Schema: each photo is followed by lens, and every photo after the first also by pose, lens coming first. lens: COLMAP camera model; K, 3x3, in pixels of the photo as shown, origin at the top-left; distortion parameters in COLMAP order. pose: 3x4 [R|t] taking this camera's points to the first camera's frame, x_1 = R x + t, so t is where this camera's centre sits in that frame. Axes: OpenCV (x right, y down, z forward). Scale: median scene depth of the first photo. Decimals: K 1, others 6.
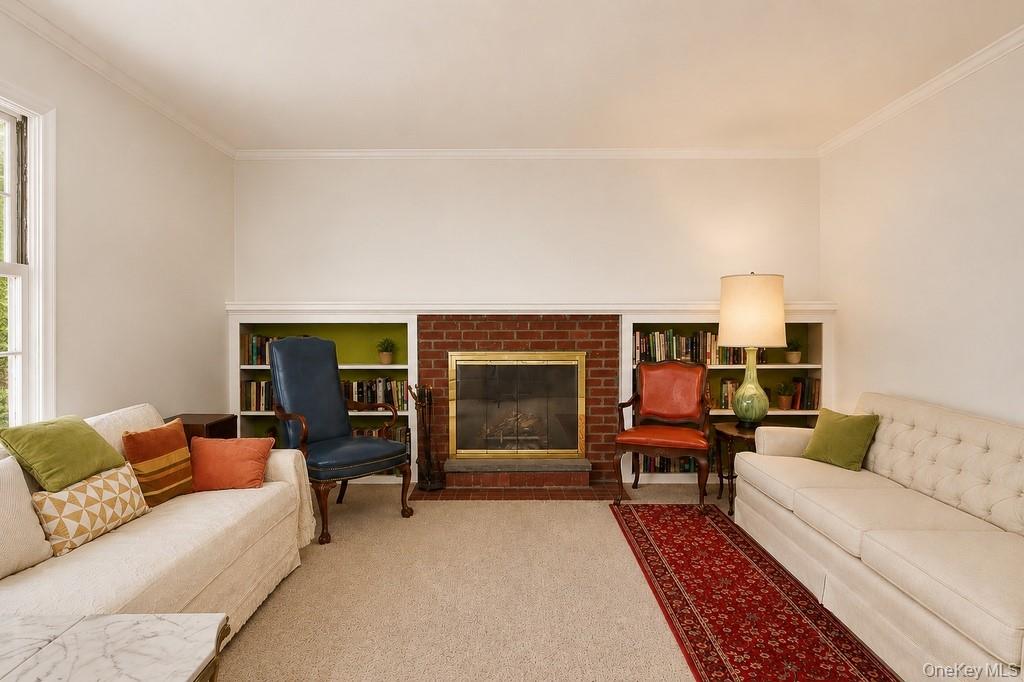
lens RADIAL K [[591.5, 0, 512.0], [0, 591.5, 341.0], [0, 0, 1]] dist [0.016623, 0.000217]
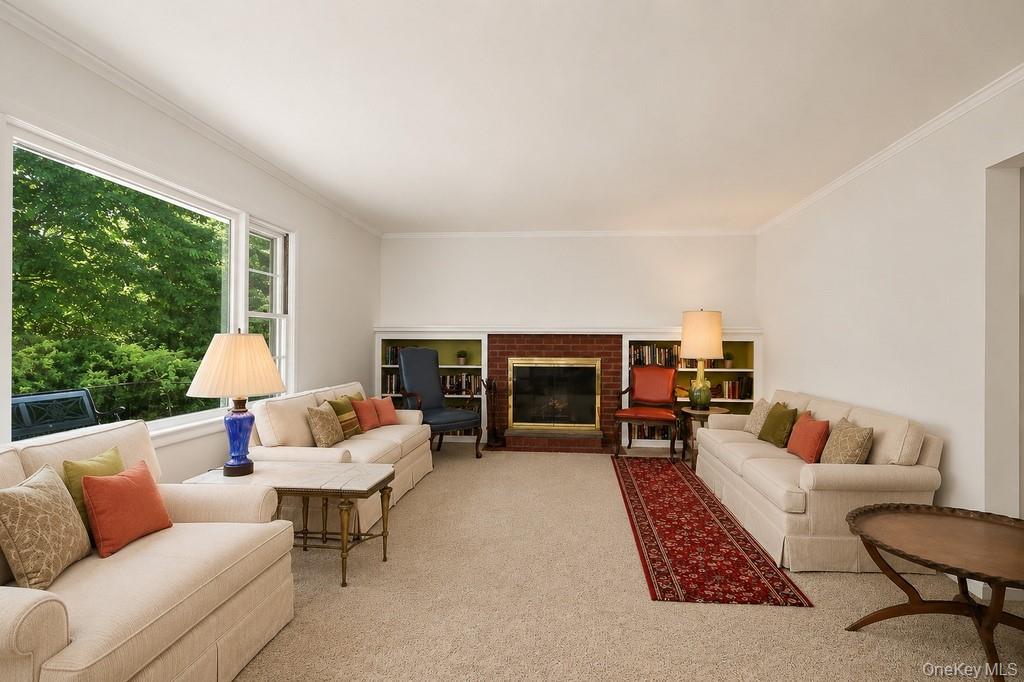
lens RADIAL K [[495.9, 0, 544.8], [0, 495.9, 338.1], [0, 0, 1]] dist [-0.001728, -0.000244]
pose [[0.998281, 0.010105, -0.057732, 0.064973], [-0.011192, 0.999766, -0.018537, -0.010392], [0.057531, 0.019152, 0.998160, -0.294957]]
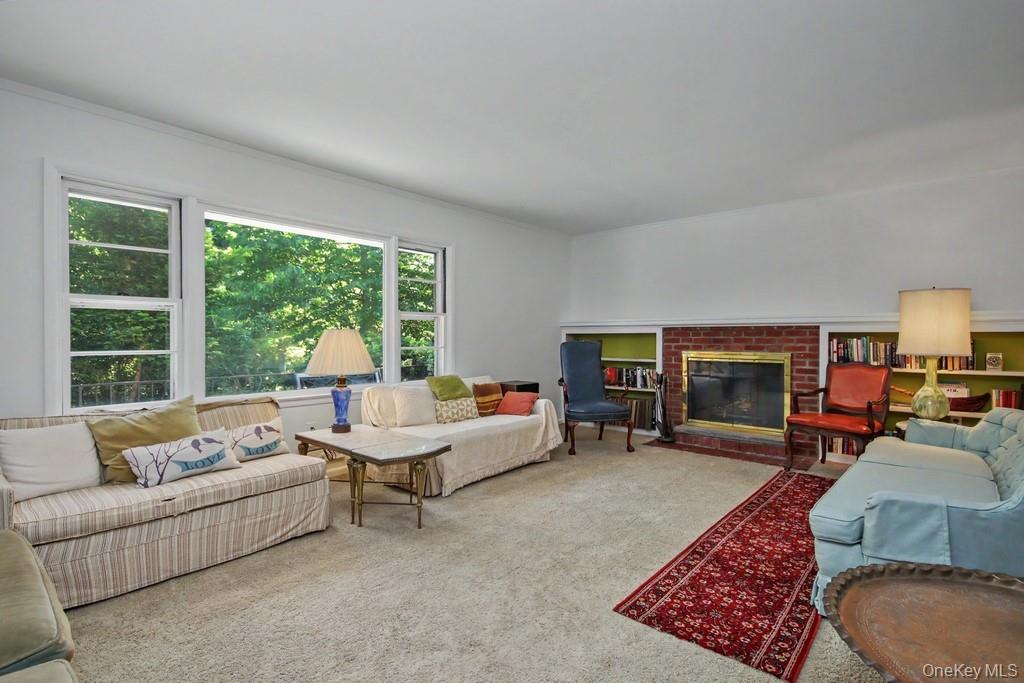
lens RADIAL K [[495.9, 0, 544.8], [0, 495.9, 338.6], [0, 0, 1]] dist [-0.001728, -0.000244]
pose [[0.783636, 0.007537, -0.621175, 0.407442], [-0.005439, 0.999971, 0.005272, -0.019355], [0.621197, -0.000752, 0.783654, -0.191233]]
